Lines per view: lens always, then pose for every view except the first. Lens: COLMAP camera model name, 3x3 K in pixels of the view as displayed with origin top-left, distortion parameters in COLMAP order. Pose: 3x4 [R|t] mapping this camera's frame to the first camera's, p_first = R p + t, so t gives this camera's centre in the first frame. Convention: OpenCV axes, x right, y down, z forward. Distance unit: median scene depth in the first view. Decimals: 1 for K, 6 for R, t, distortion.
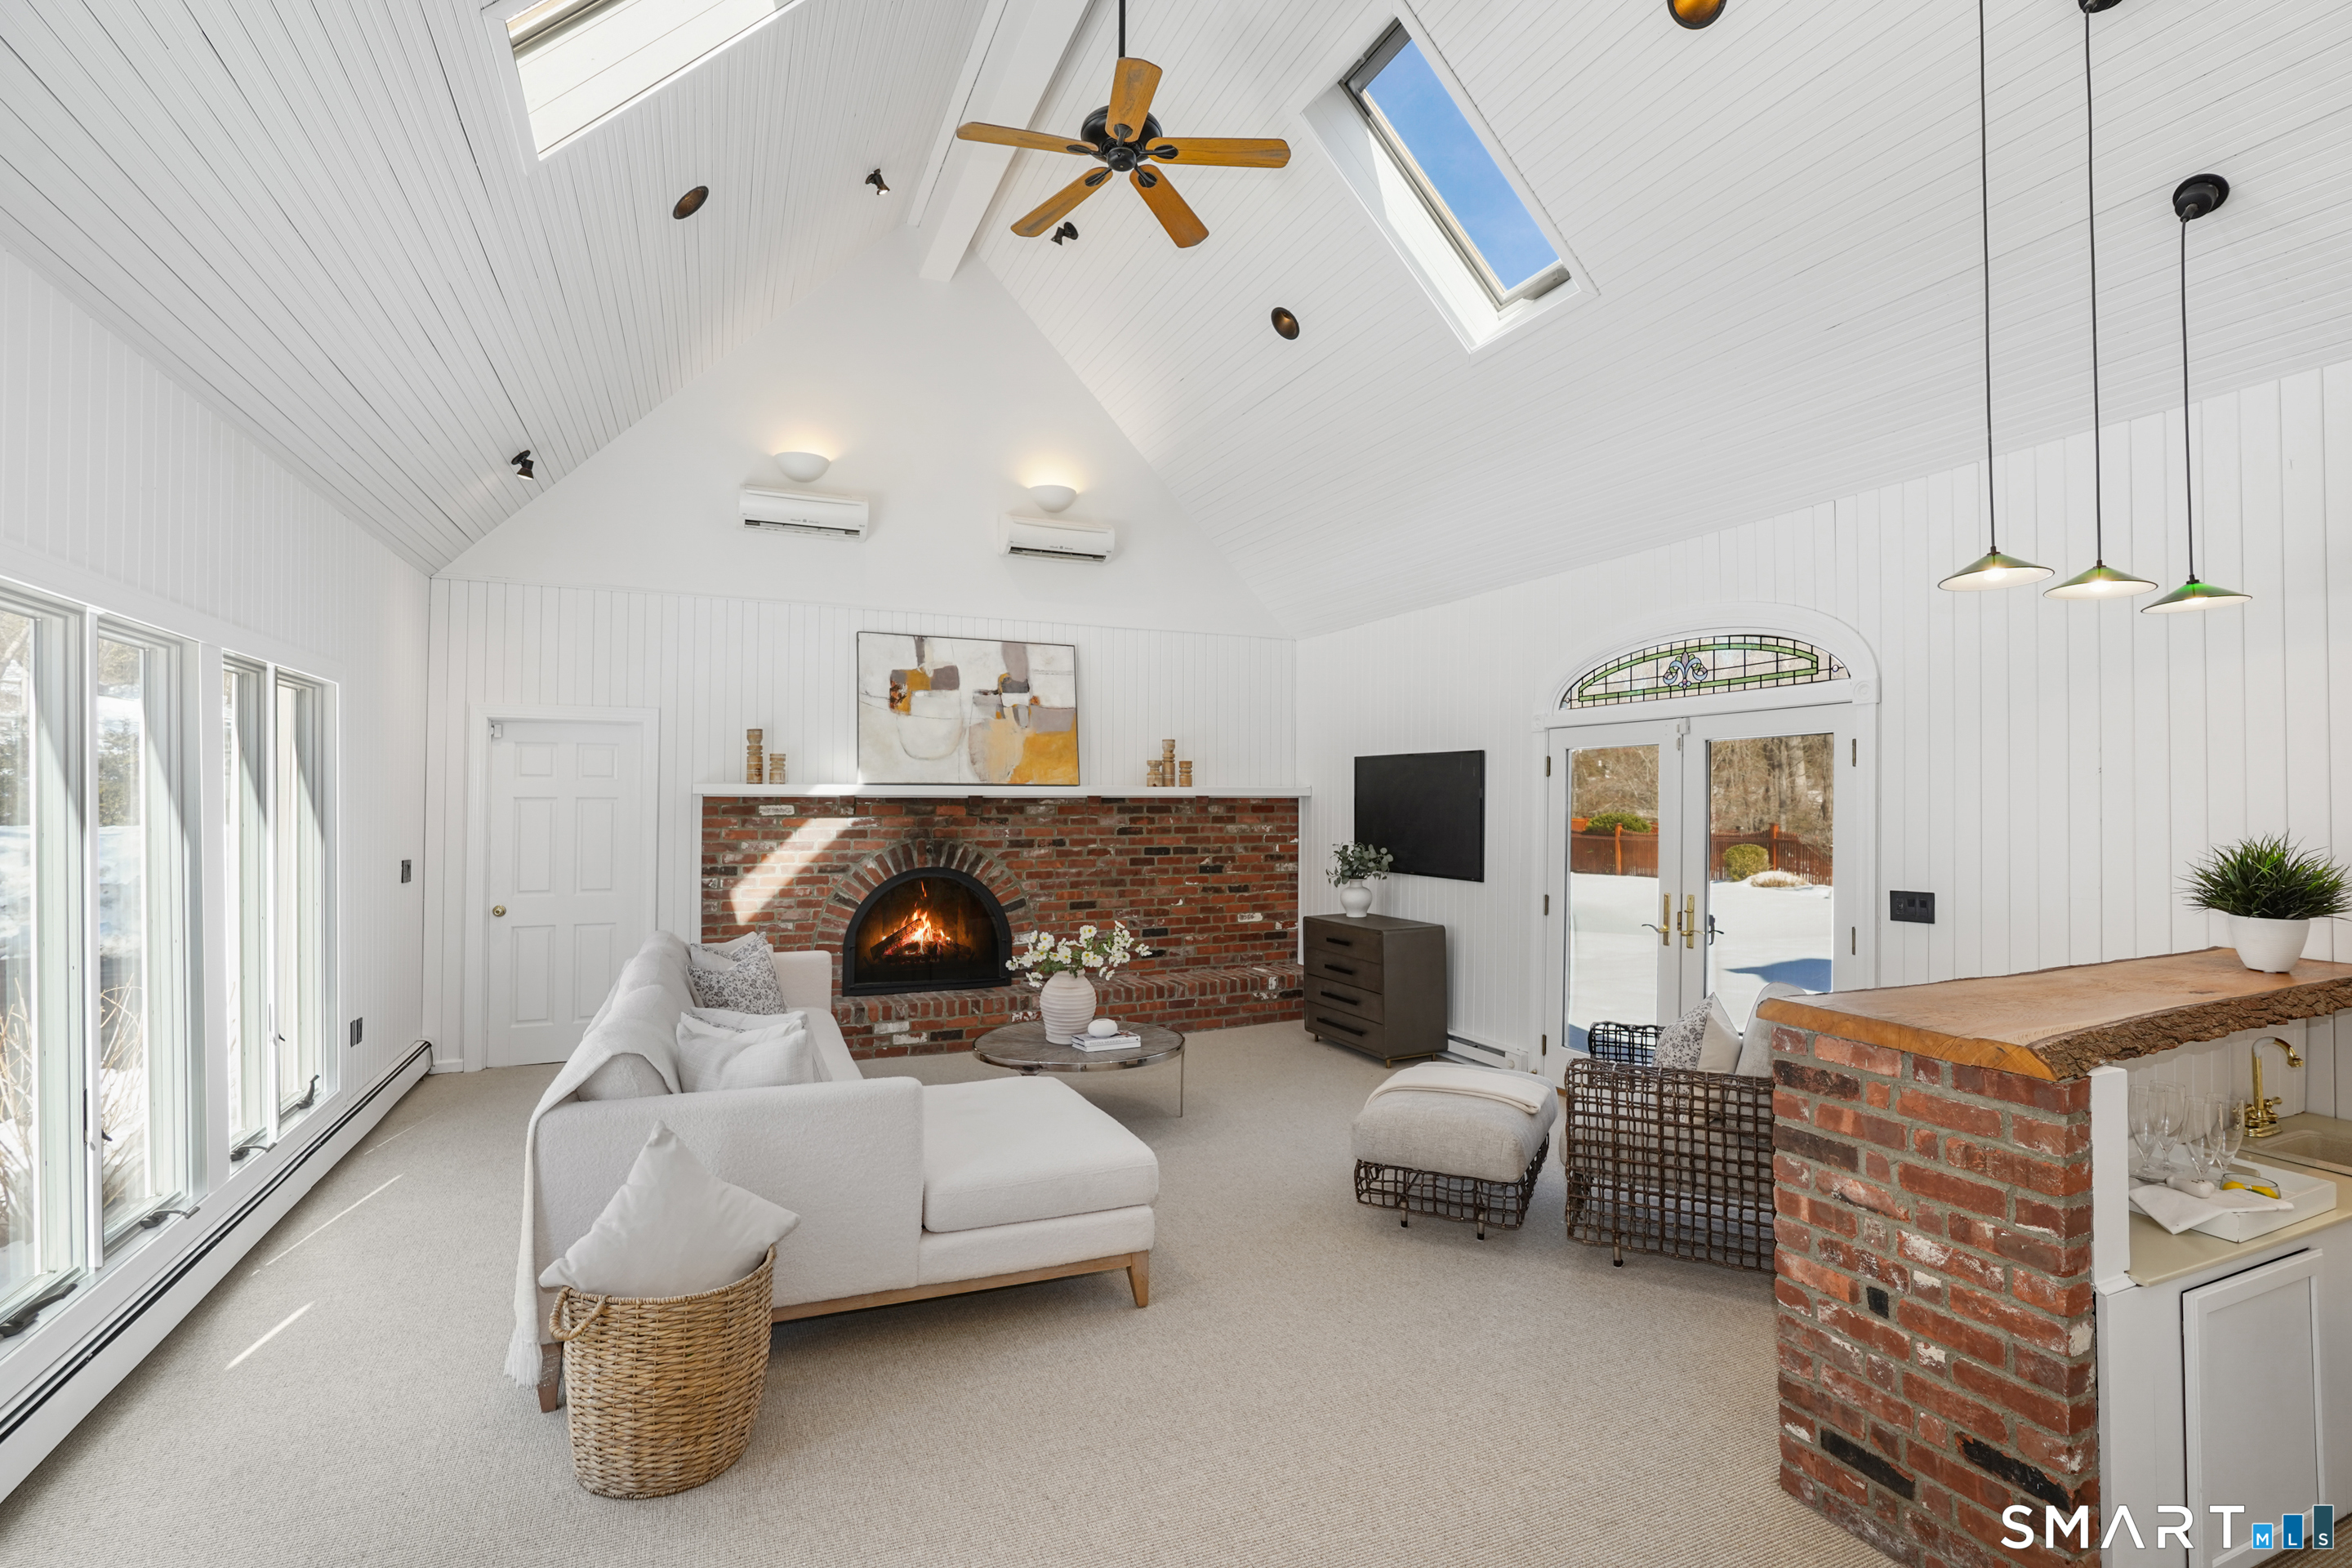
lens RADIAL K [[1096.0, 0, 1166.4], [0, 1096.0, 789.3], [0, 0, 1]] dist [-0.003261, -0.000366]
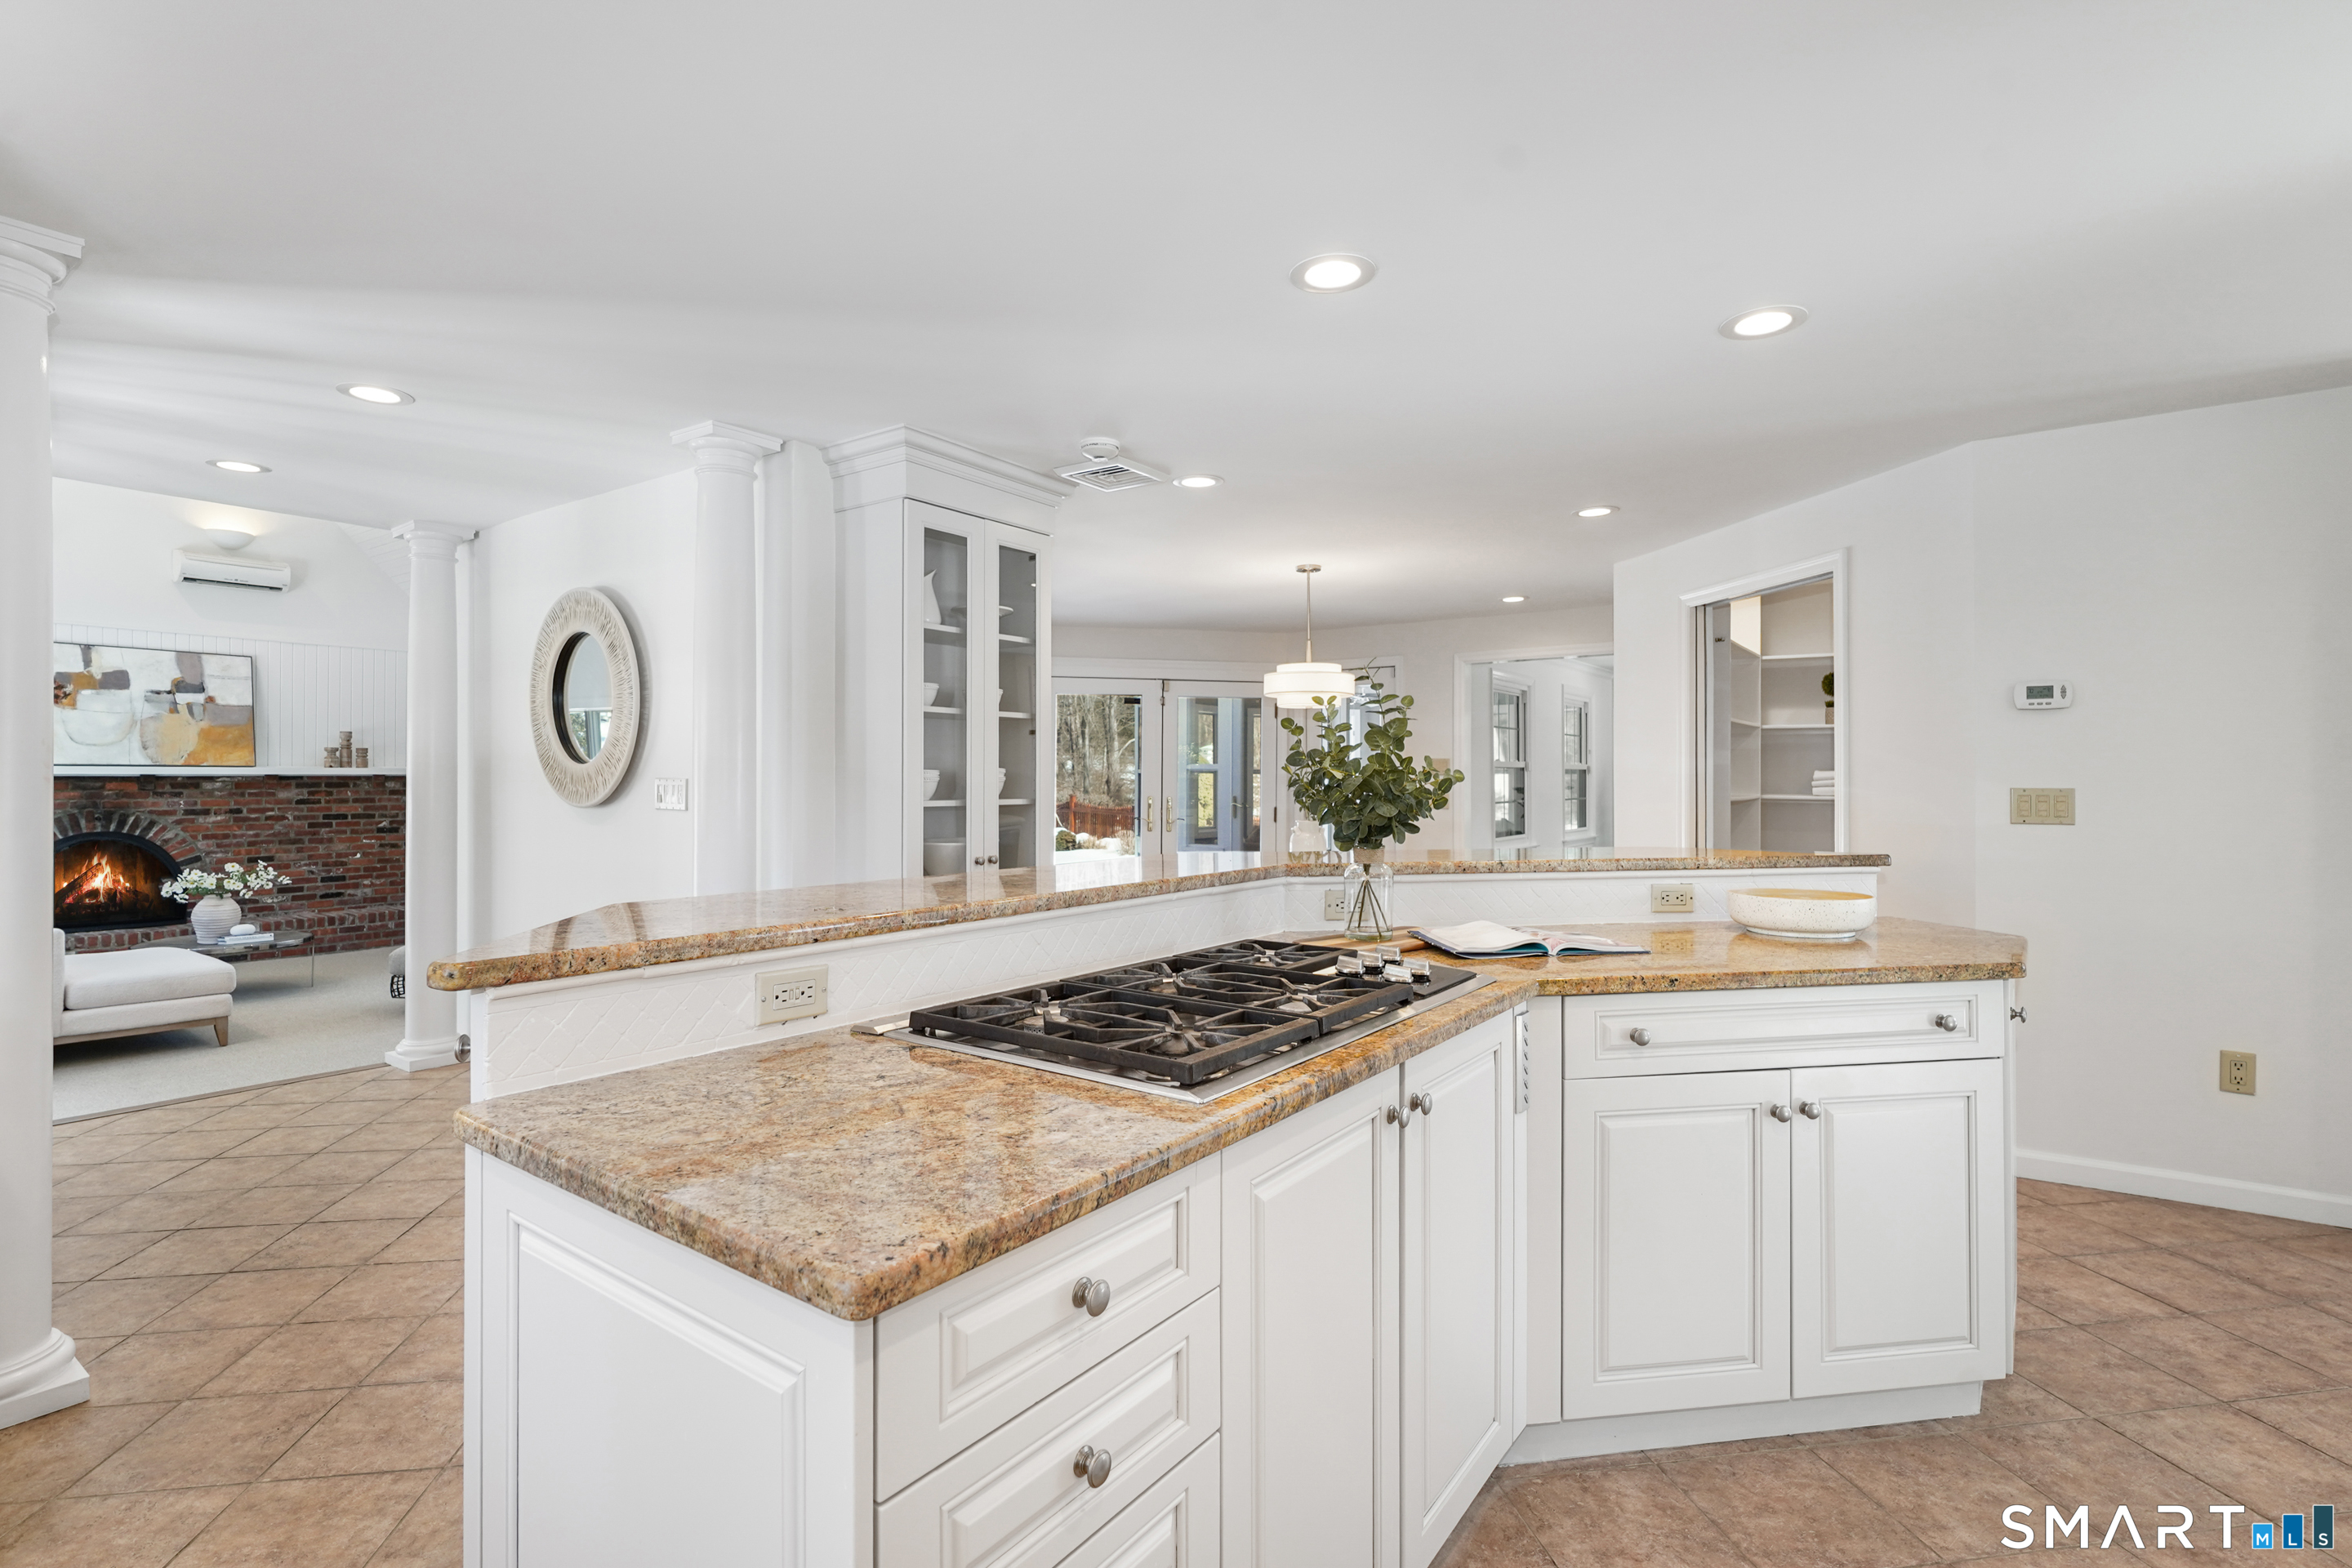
lens RADIAL K [[1104.5, 0, 1146.6], [0, 1104.5, 783.6], [0, 0, 1]] dist [0.000356, 0.000848]
pose [[0.869025, -0.002122, 0.494764, 0.190847], [-0.006910, 0.999841, 0.016425, -0.012109], [-0.494721, -0.017693, 0.868872, -0.657471]]
